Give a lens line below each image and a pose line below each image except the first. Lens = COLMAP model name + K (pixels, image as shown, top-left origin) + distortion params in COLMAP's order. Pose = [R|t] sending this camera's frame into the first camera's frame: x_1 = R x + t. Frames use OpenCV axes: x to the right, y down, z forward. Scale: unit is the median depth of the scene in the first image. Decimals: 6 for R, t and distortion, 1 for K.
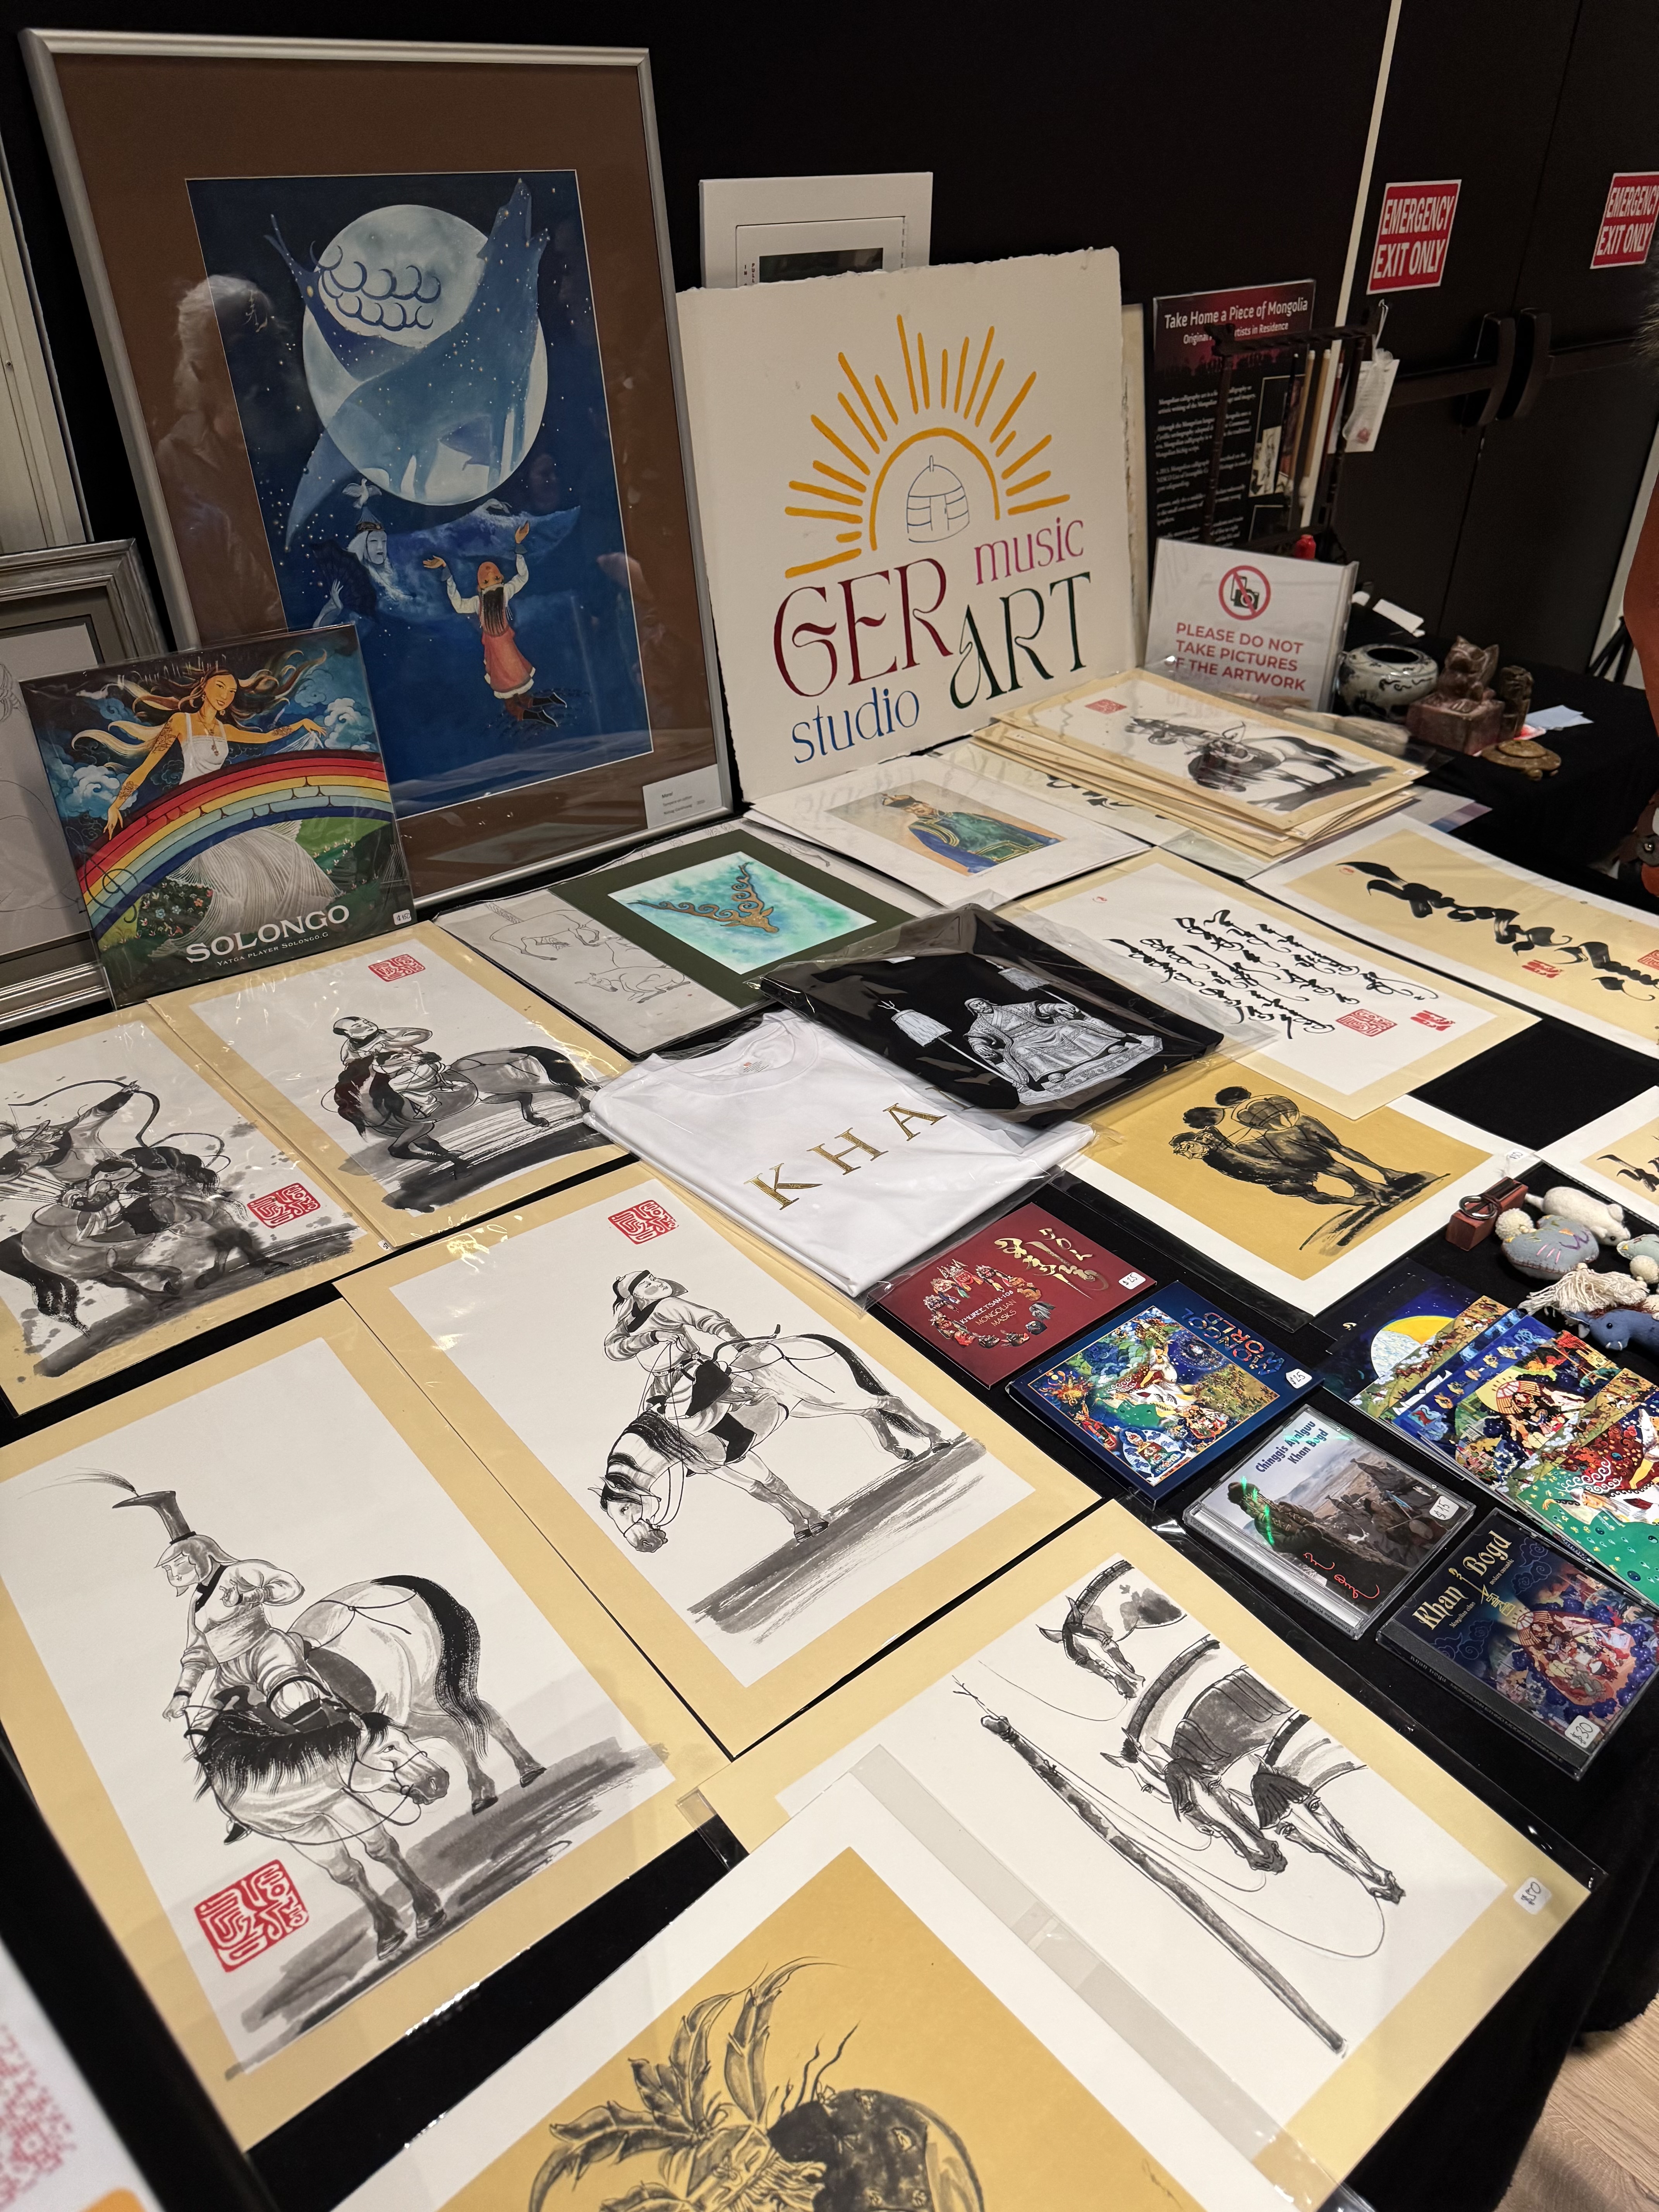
lens RADIAL K [[1565.8, 0, 829.5], [0, 1565.8, 1106.0], [0, 0, 1]] dist [0.001085, -0.000393]
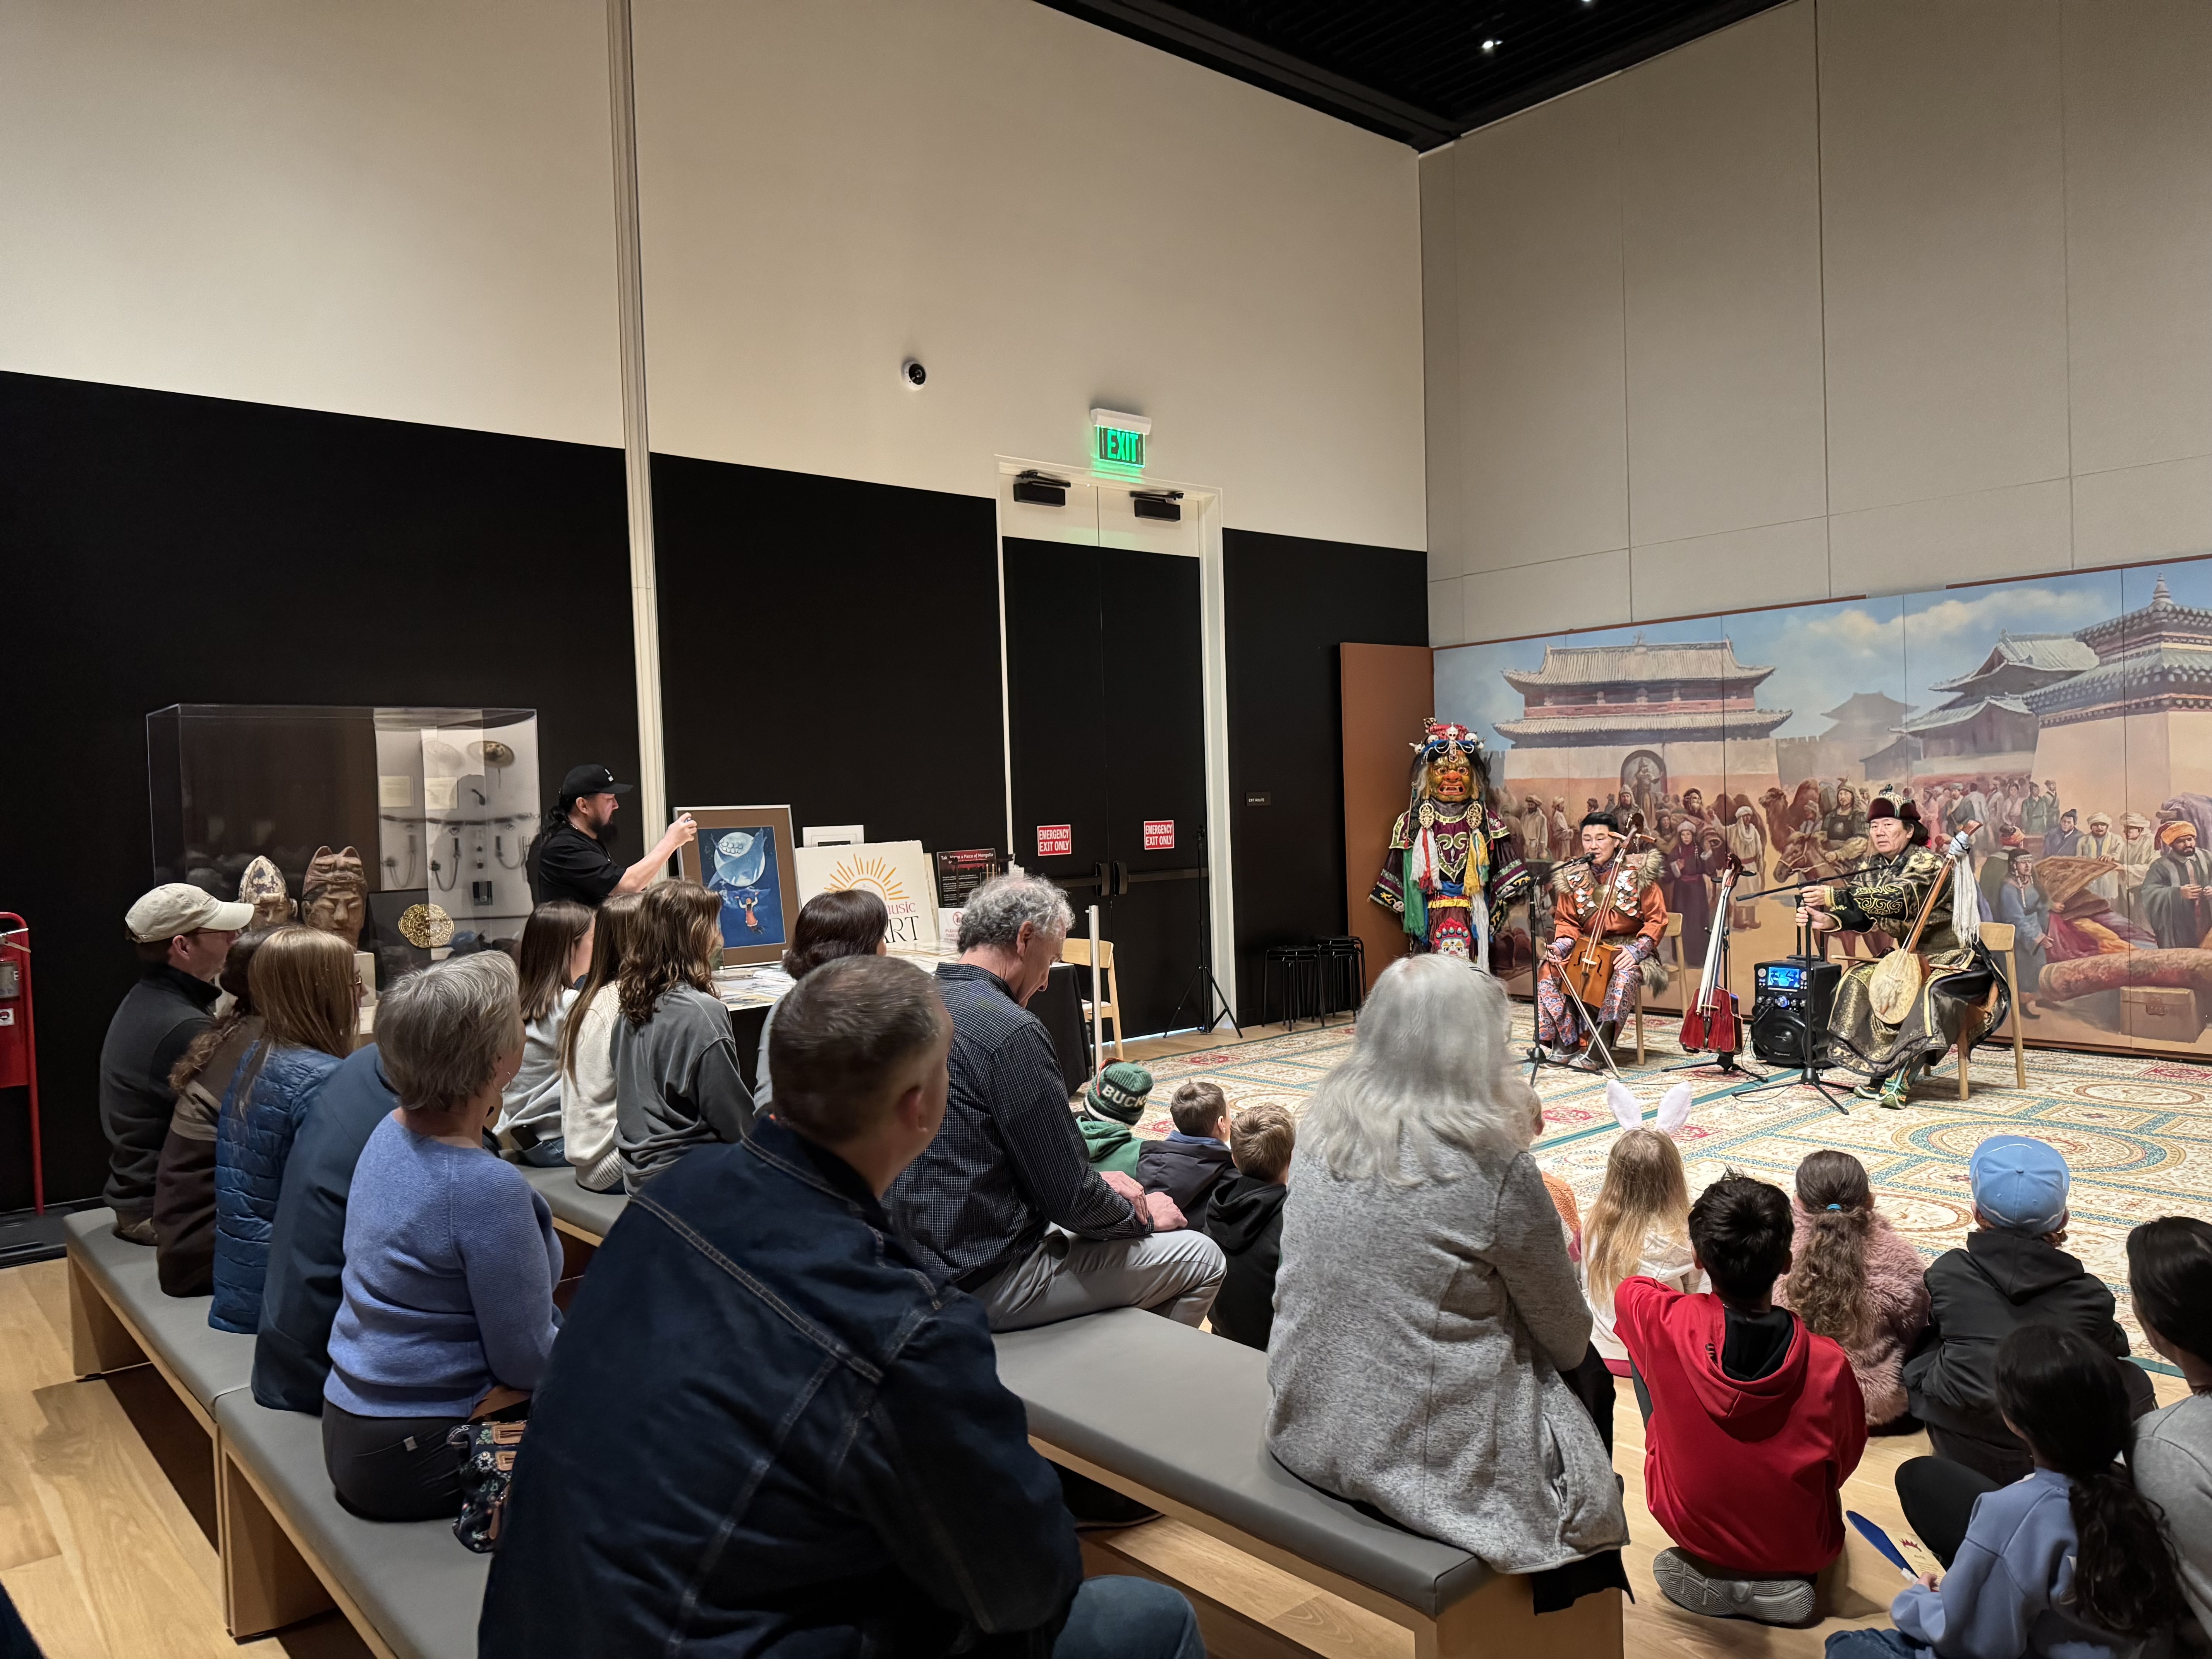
lens RADIAL K [[1565.8, 0, 1106.0], [0, 1565.8, 829.5], [0, 0, 1]] dist [0.001085, -0.000393]
pose [[0.997319, -0.054903, -0.048369, 1.079086], [0.019691, 0.838044, -0.545247, 2.043543], [0.070471, 0.542833, 0.836879, -2.937628]]
